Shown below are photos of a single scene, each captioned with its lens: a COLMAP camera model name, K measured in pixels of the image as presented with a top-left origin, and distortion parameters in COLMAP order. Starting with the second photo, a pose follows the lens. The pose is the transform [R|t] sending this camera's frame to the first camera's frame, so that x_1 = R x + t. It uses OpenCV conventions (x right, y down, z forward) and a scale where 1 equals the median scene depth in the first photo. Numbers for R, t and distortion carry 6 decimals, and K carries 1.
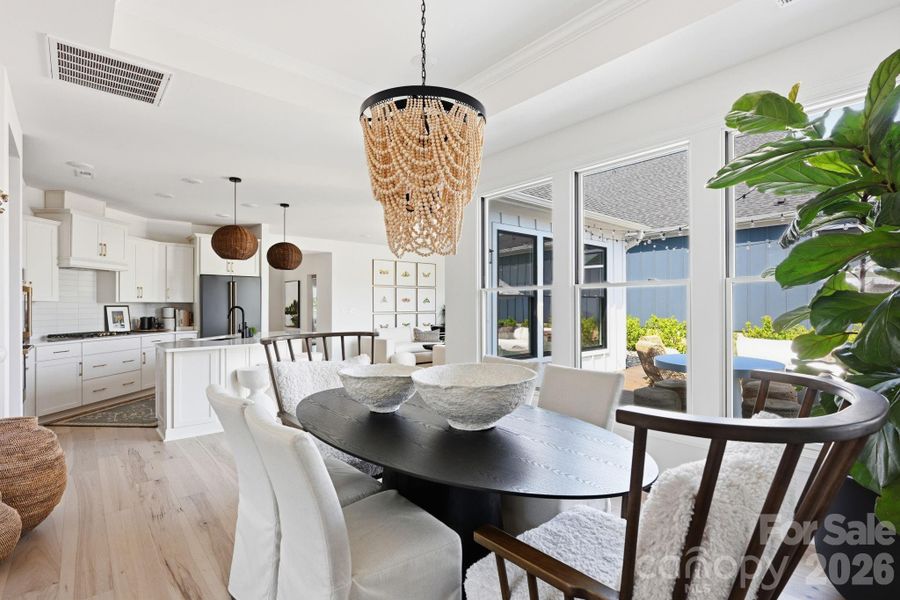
lens RADIAL K [[419.7, 0, 446.4], [0, 419.7, 305.0], [0, 0, 1]] dist [-0.005223, 0.002359]
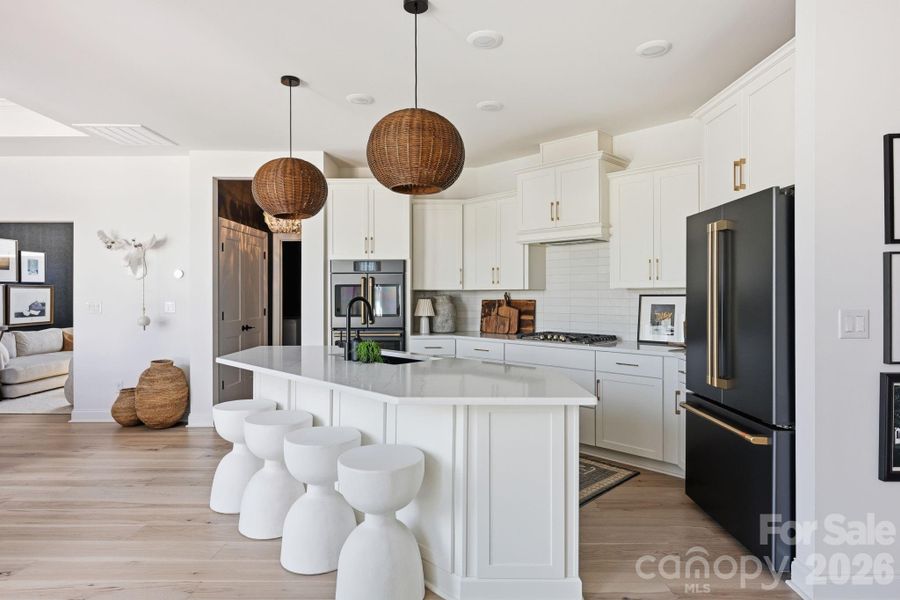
lens RADIAL K [[512.4, 0, 453.6], [0, 512.4, 295.5], [0, 0, 1]] dist [0.002394, 0.001945]
pose [[-0.656242, 0.004795, -0.754536, -0.080424], [0.004350, 0.999987, 0.002571, -0.000119], [0.754538, -0.001595, -0.656254, 1.189102]]
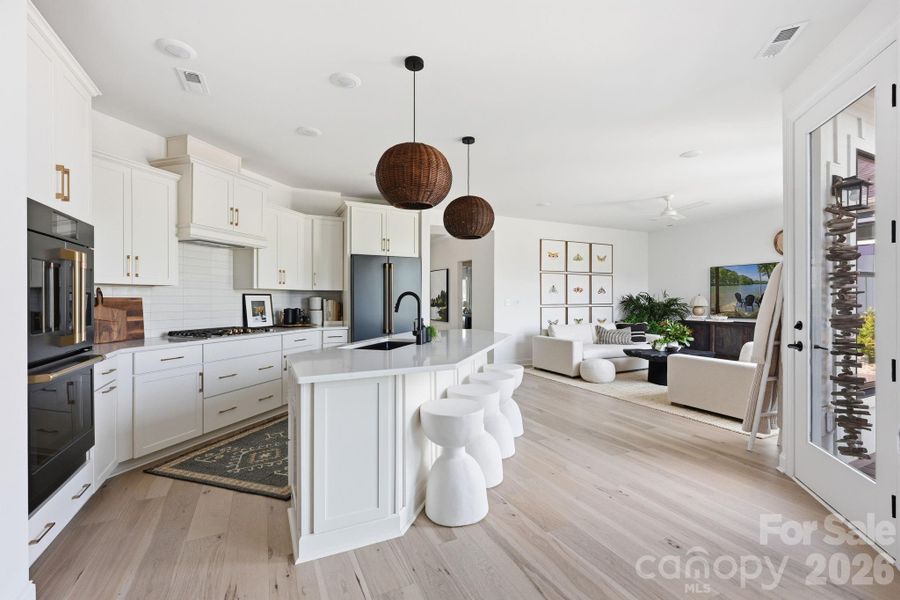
lens RADIAL K [[383.6, 0, 449.2], [0, 383.6, 300.9], [0, 0, 1]] dist [-0.004838, -0.001564]
pose [[0.965357, 0.002398, -0.260923, -0.236001], [-0.001214, 0.999988, 0.004699, 0.010484], [0.260931, -0.004219, 0.965348, 0.377347]]
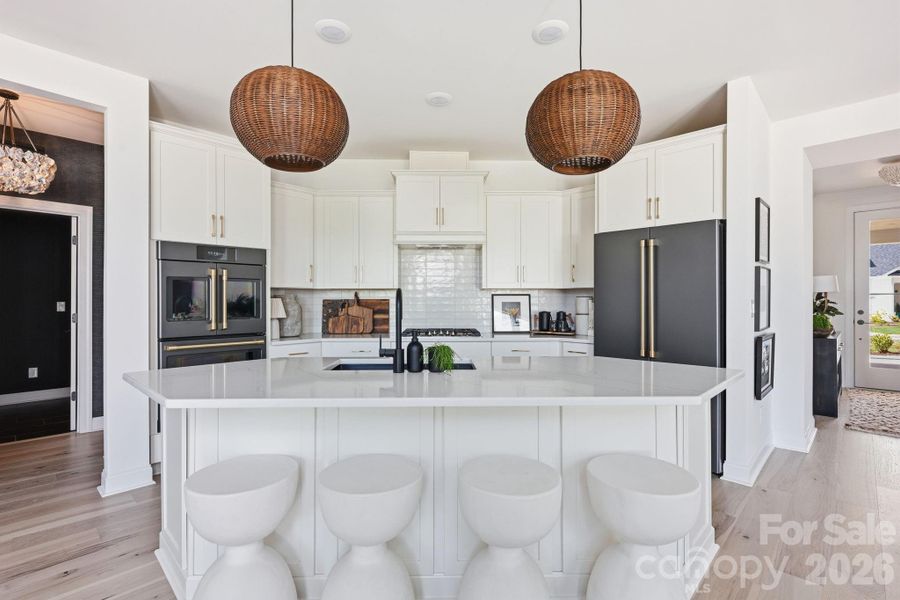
lens RADIAL K [[419.7, 0, 447.9], [0, 419.7, 300.4], [0, 0, 1]] dist [-0.005223, 0.002359]
pose [[0.077985, 0.001982, -0.996953, -0.080240], [0.002273, 0.999995, 0.002166, 0.010010], [0.996952, -0.002435, 0.077980, 0.803803]]
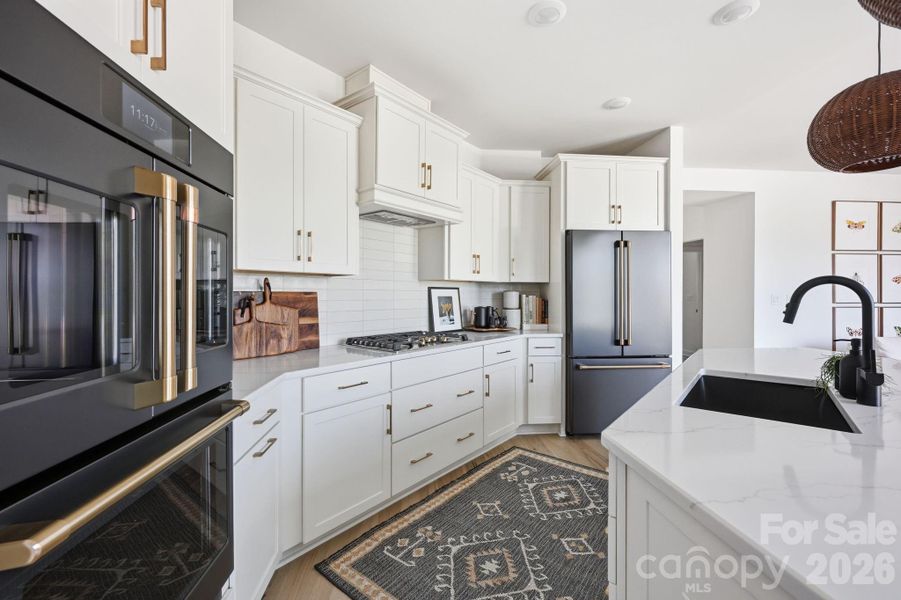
lens RADIAL K [[384.0, 0, 450.0], [0, 384.0, 296.5], [0, 0, 1]] dist [-0.004838, -0.001564]
pose [[0.811299, 0.005634, -0.584604, -0.437786], [-0.002170, 0.999976, 0.006625, 0.010796], [0.584627, -0.004106, 0.811292, 0.532618]]
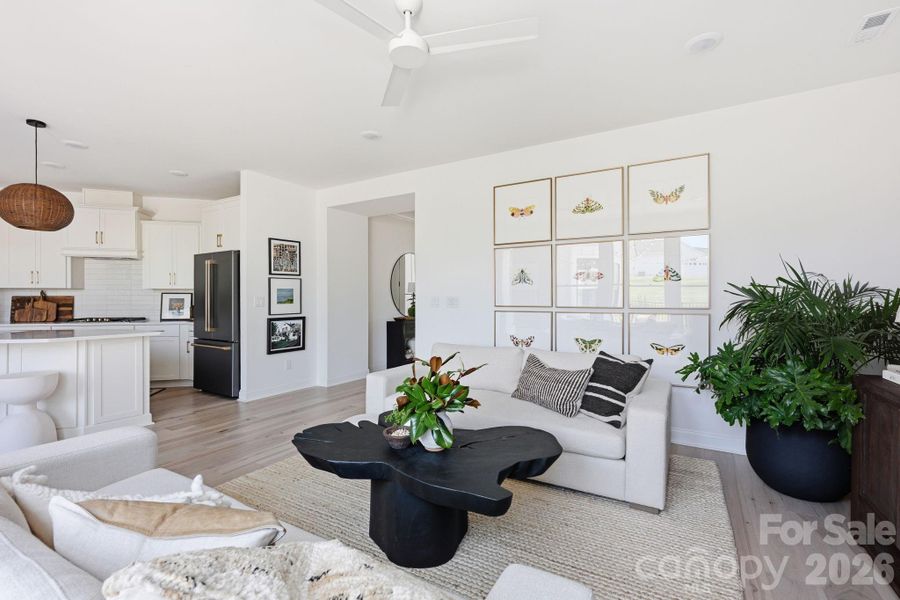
lens RADIAL K [[419.7, 0, 459.1], [0, 419.7, 300.8], [0, 0, 1]] dist [-0.005223, 0.002359]
pose [[0.306326, 0.008448, -0.951889, 0.361767], [-0.000065, 0.999961, 0.008854, 0.011458], [0.951927, -0.002650, 0.306315, 1.282830]]
